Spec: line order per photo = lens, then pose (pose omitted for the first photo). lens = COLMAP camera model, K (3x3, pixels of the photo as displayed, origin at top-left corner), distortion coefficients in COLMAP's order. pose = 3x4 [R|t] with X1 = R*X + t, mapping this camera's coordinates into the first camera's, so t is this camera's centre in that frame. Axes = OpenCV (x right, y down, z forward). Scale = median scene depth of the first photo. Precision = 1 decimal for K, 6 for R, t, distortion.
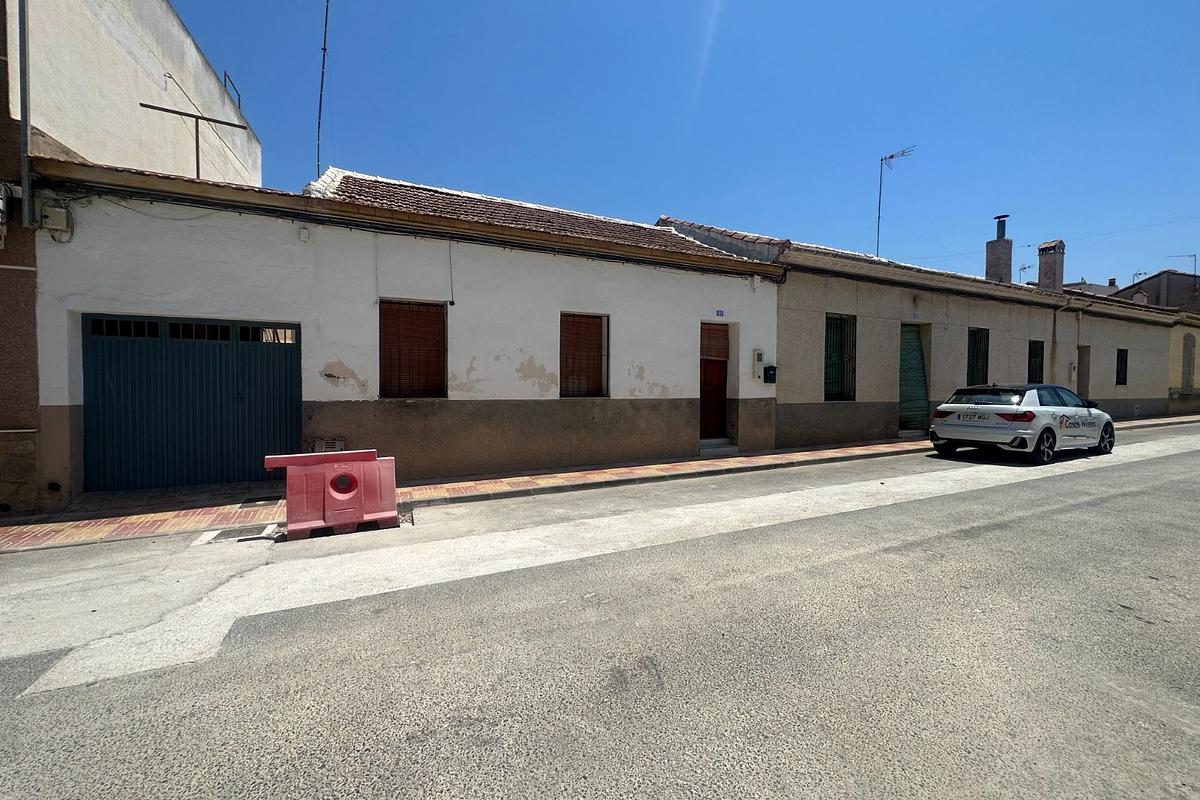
lens RADIAL K [[480.3, 0, 599.9], [0, 480.3, 397.2], [0, 0, 1]] dist [-0.004059, 0.000763]
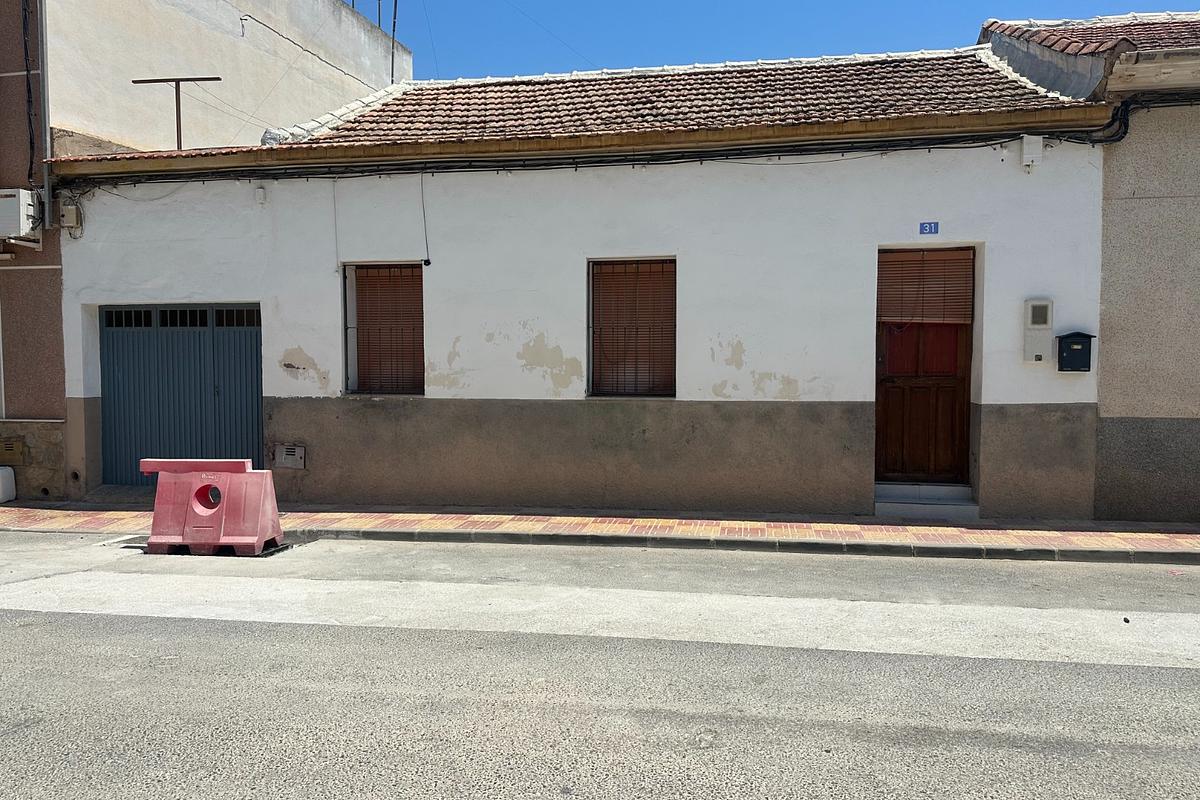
lens RADIAL K [[843.5, 0, 604.4], [0, 843.5, 406.2], [0, 0, 1]] dist [0.032385, -0.032790]
pose [[0.808446, 0.025934, -0.587998, 0.722264], [-0.009058, 0.999459, 0.031628, -0.027351], [0.588500, -0.020243, 0.808243, 0.157638]]
